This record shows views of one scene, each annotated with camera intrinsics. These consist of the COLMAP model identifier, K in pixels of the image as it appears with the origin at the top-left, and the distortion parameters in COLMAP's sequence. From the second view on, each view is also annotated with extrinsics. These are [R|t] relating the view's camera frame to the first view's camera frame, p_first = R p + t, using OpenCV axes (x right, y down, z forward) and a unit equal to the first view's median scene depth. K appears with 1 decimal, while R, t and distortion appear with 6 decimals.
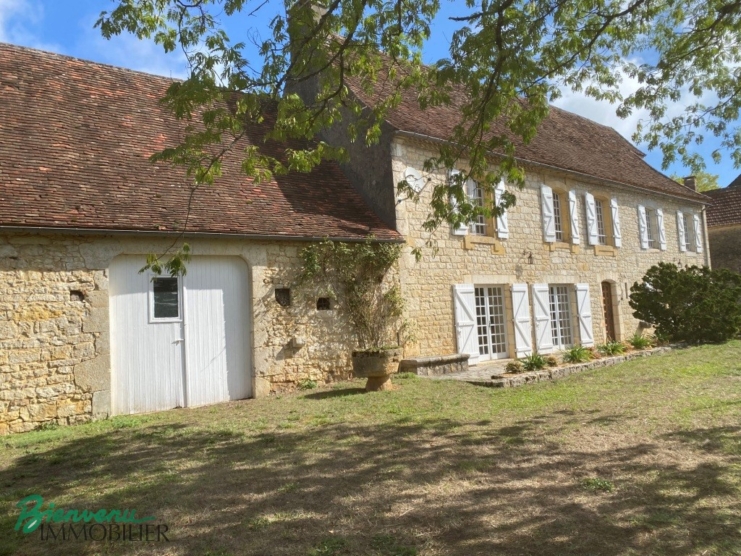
lens RADIAL K [[547.9, 0, 368.7], [0, 547.9, 281.1], [0, 0, 1]] dist [0.038105, -0.013336]
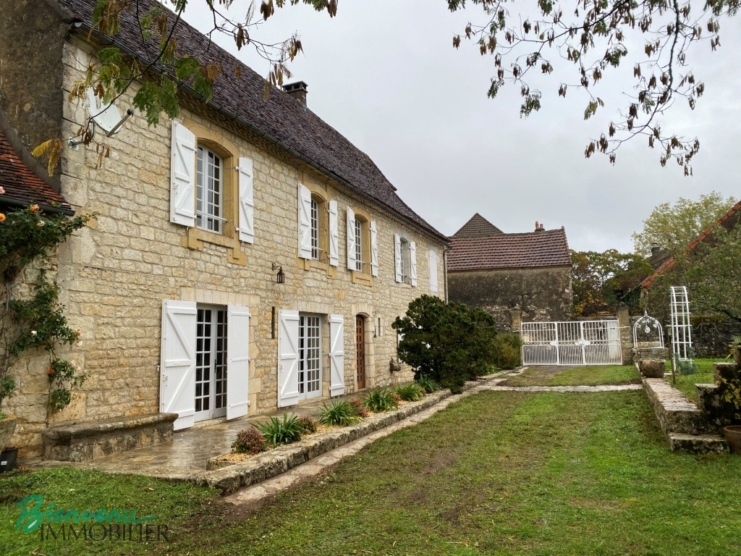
lens RADIAL K [[547.9, 0, 372.8], [0, 547.9, 282.9], [0, 0, 1]] dist [0.038105, -0.013336]
pose [[0.883215, 0.093805, 0.459491, 0.072772], [-0.067587, 0.995023, -0.073221, 0.015574], [-0.464072, 0.033614, 0.885159, 0.316257]]
